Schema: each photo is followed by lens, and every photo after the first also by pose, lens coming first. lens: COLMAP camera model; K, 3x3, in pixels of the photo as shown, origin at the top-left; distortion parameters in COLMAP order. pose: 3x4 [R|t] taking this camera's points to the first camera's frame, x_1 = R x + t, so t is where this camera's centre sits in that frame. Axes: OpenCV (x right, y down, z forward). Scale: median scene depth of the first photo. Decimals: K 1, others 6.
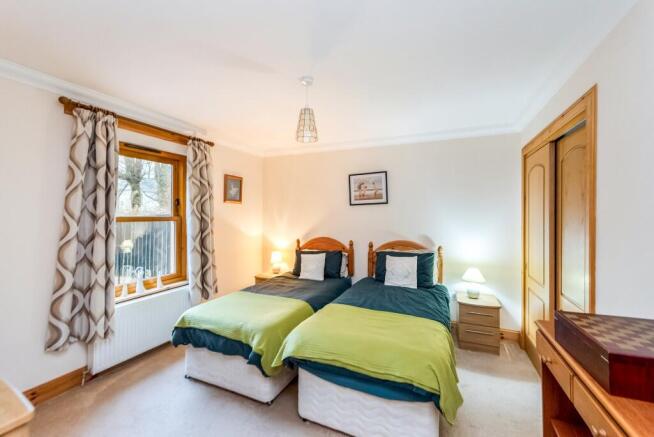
lens RADIAL K [[269.9, 0, 325.2], [0, 269.9, 215.4], [0, 0, 1]] dist [0.000232, -0.000090]
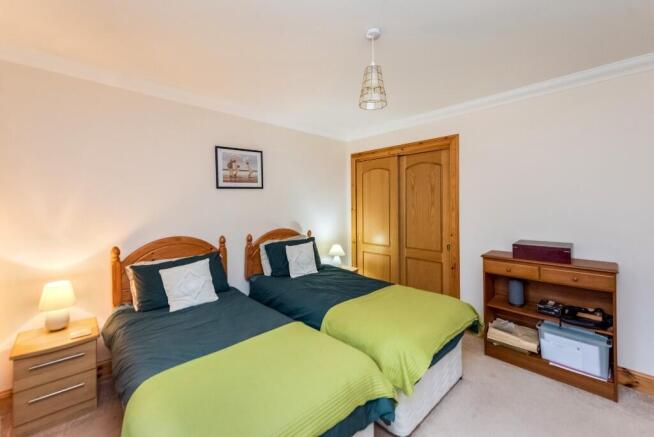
lens RADIAL K [[269.9, 0, 323.3], [0, 269.9, 206.6], [0, 0, 1]] dist [0.000232, -0.000090]
pose [[0.382595, -0.009660, 0.923865, -0.491005], [0.008361, 0.999941, 0.006993, 0.010030], [-0.923878, 0.005049, 0.382653, 0.472581]]
